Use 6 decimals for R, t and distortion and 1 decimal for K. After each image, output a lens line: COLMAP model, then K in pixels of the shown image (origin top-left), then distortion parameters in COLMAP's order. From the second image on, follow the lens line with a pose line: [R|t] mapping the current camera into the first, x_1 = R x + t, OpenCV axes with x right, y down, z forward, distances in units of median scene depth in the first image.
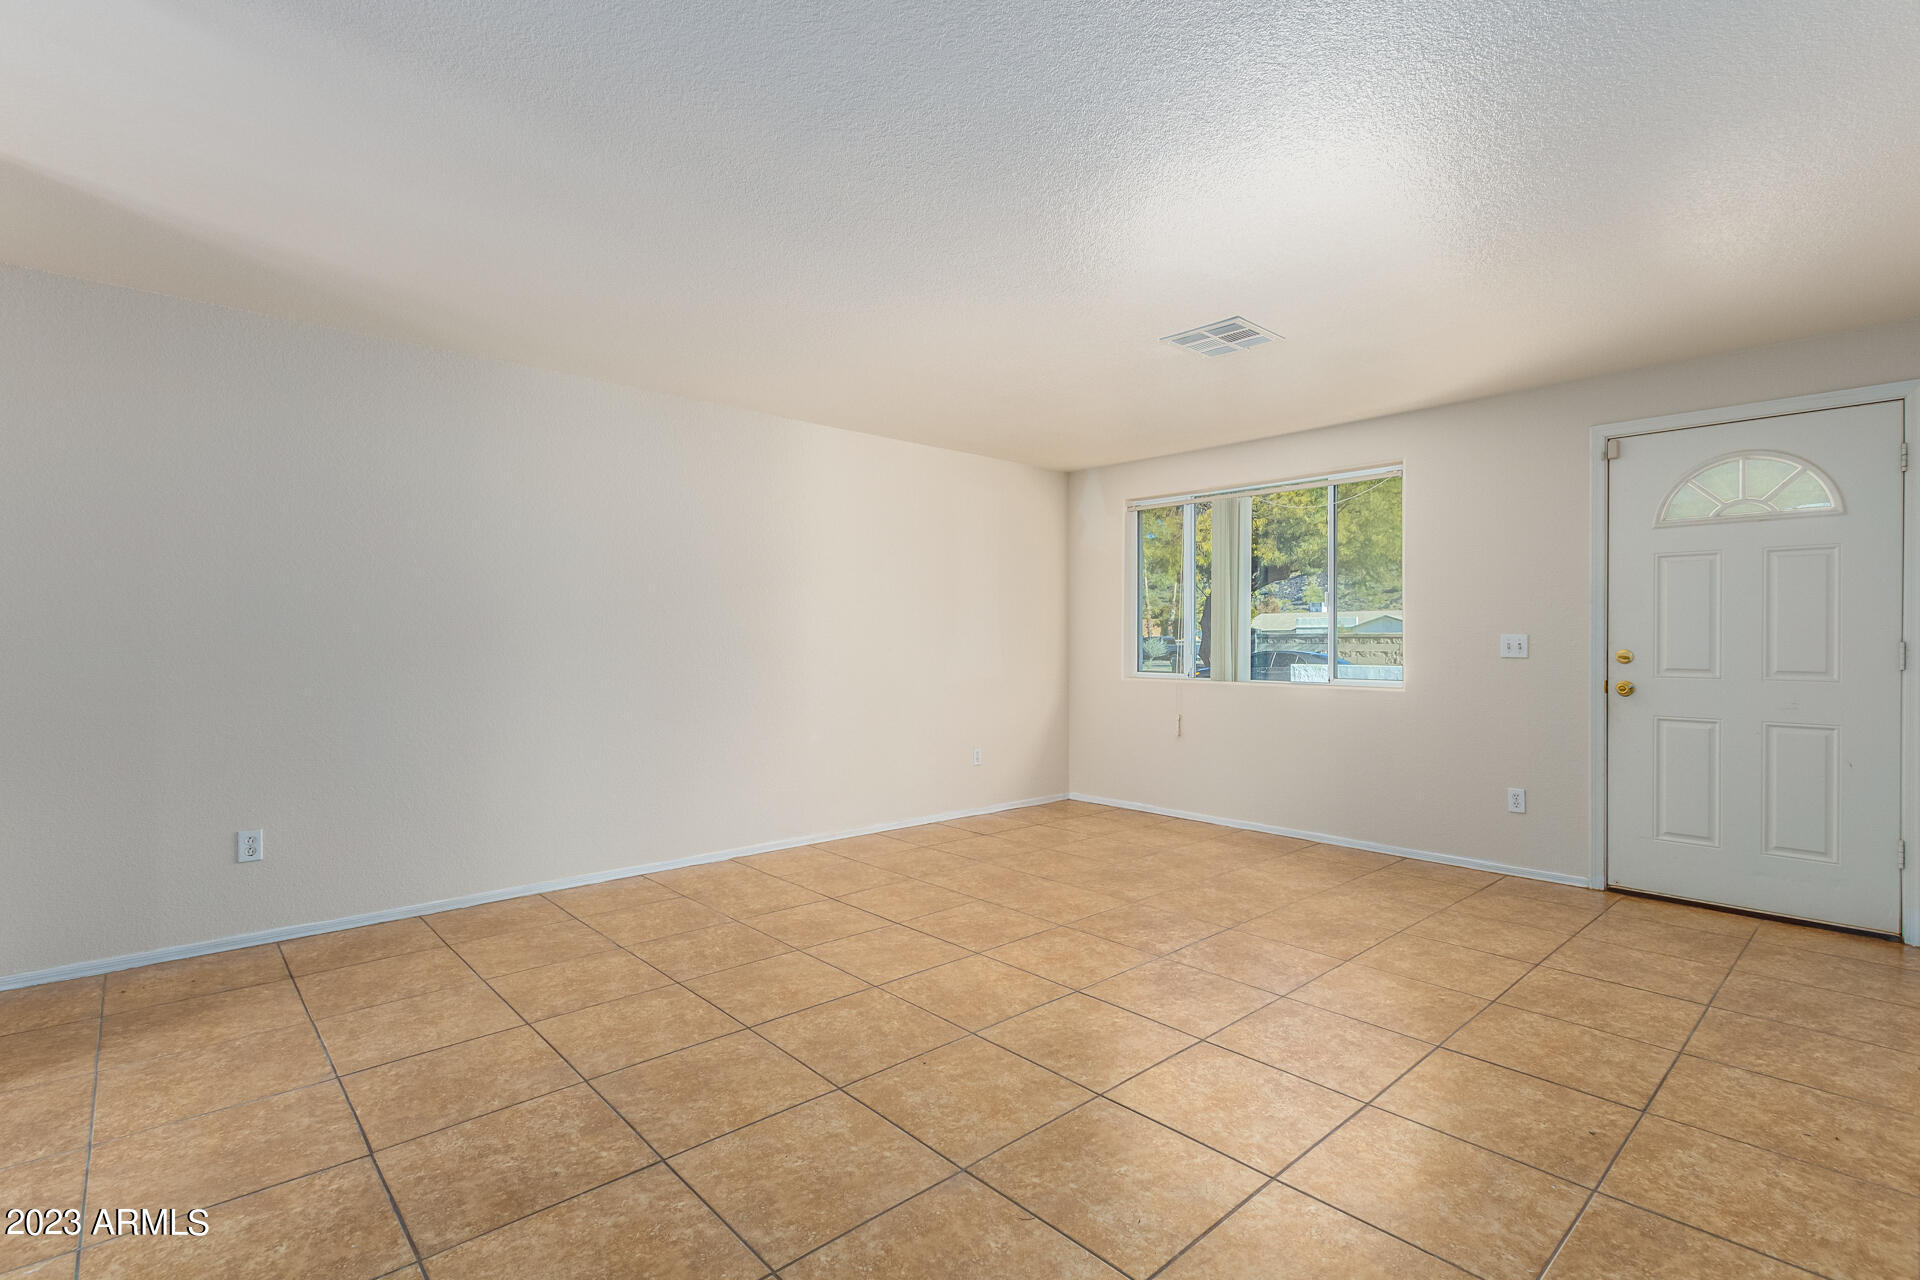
lens RADIAL K [[886.6, 0, 954.6], [0, 886.6, 645.7], [0, 0, 1]] dist [0.000552, -0.000332]
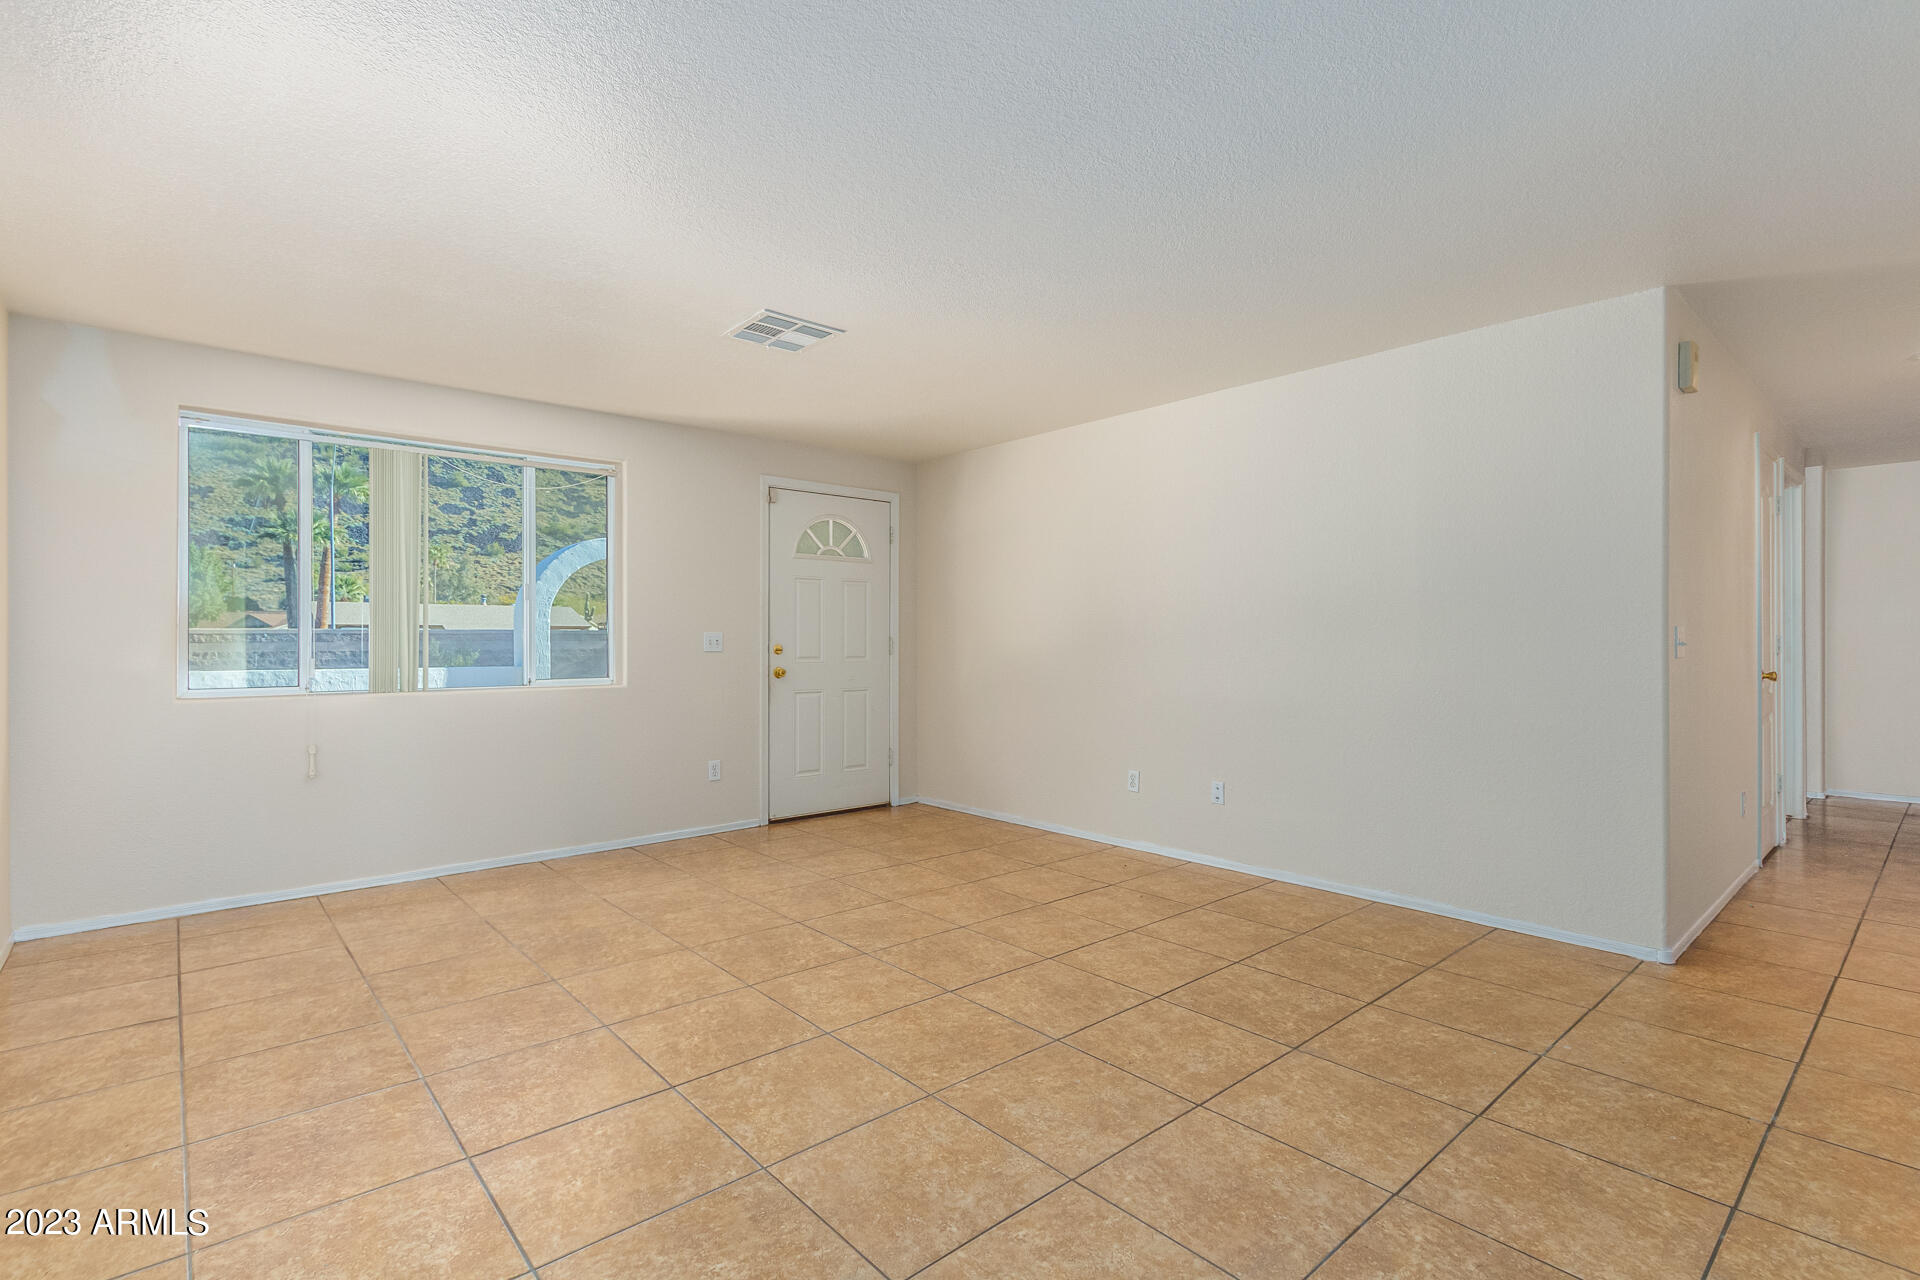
lens RADIAL K [[901.8, 0, 953.4], [0, 901.8, 637.4], [0, 0, 1]] dist [-0.001313, -0.002400]
pose [[0.019468, -0.000967, 0.999810, -0.746143], [0.008824, 0.999961, 0.000795, -0.004934], [-0.999772, 0.008807, 0.019476, 0.838847]]
